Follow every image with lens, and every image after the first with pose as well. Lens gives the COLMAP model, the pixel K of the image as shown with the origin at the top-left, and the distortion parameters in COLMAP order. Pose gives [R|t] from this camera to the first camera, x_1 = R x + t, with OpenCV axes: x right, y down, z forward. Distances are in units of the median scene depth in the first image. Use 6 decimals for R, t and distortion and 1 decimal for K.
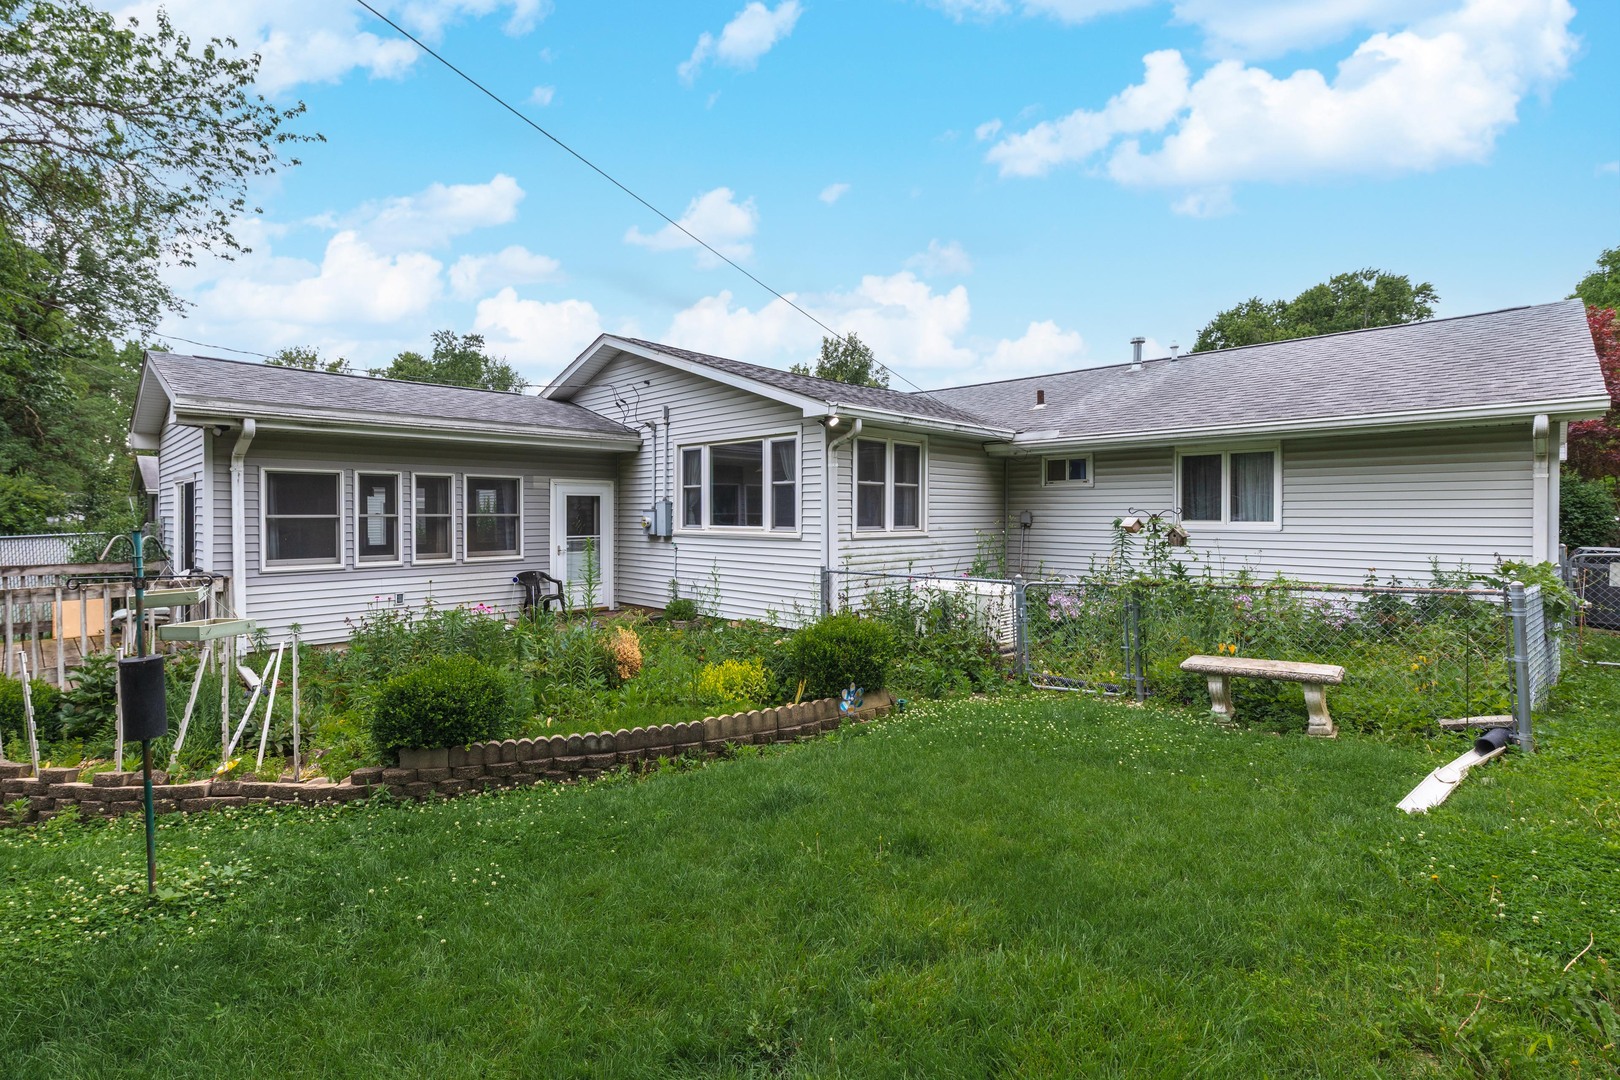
lens RADIAL K [[733.0, 0, 807.4], [0, 733.0, 518.4], [0, 0, 1]] dist [0.011614, 0.000458]
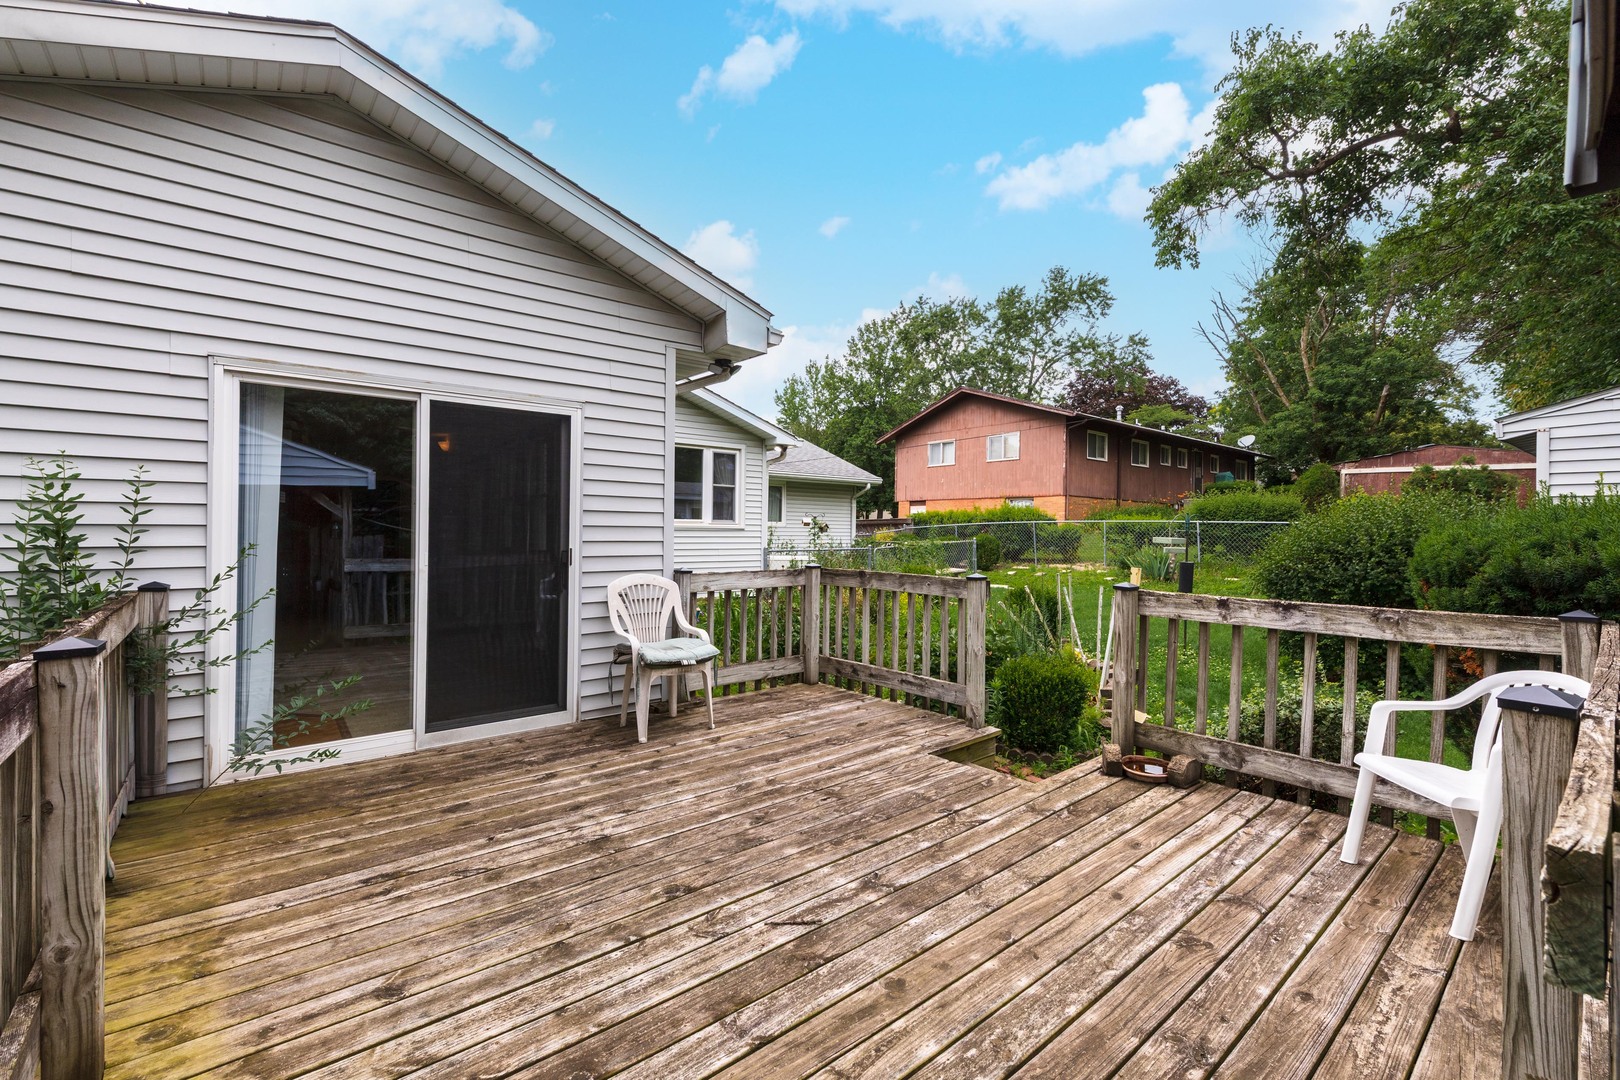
lens RADIAL K [[699.5, 0, 801.1], [0, 699.5, 546.4], [0, 0, 1]] dist [0.002190, 0.000139]
pose [[0.108478, -0.020766, 0.993882, -1.102436], [-0.004006, 0.999765, 0.021326, 0.027392], [-0.994091, -0.006295, 0.108369, 0.652095]]
